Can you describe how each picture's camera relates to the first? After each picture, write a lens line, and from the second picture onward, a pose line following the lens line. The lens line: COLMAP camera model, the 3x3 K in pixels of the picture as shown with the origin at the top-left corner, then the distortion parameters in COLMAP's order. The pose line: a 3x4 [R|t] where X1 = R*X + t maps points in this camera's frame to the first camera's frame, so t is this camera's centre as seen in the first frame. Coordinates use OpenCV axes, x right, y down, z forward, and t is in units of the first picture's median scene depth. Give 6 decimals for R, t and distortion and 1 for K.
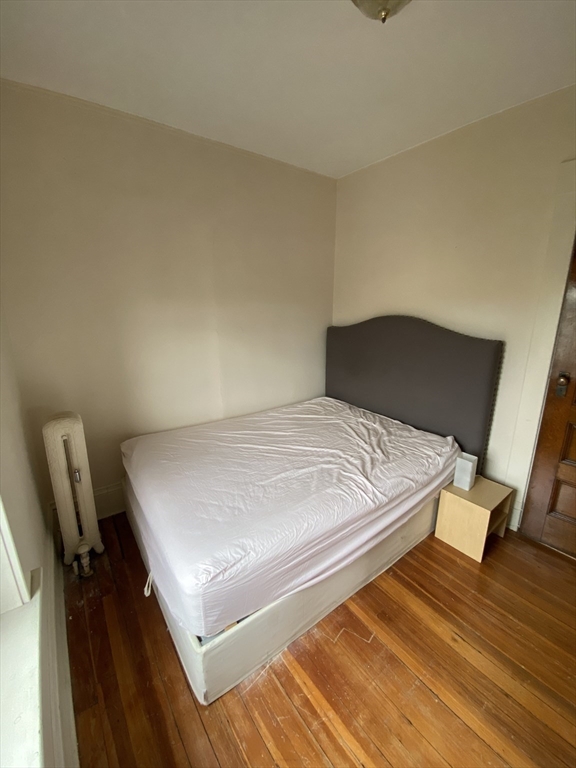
lens RADIAL K [[309.4, 0, 283.7], [0, 309.4, 385.0], [0, 0, 1]] dist [0.000596, -0.000083]
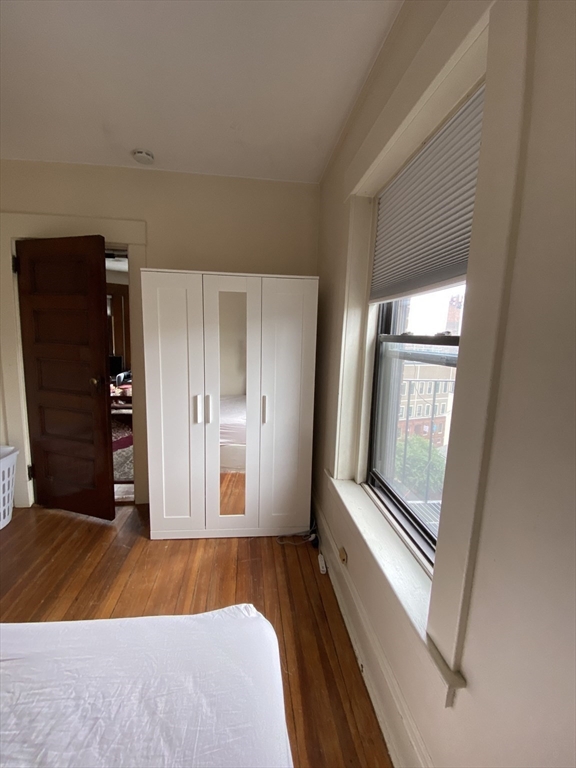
lens RADIAL K [[309.4, 0, 283.7], [0, 309.4, 385.0], [0, 0, 1]] dist [0.000596, -0.000083]
pose [[-0.867009, -0.102166, 0.487706, -0.630089], [0.107961, 0.916992, 0.384019, -0.284184], [-0.486456, 0.385602, -0.784010, 1.258522]]
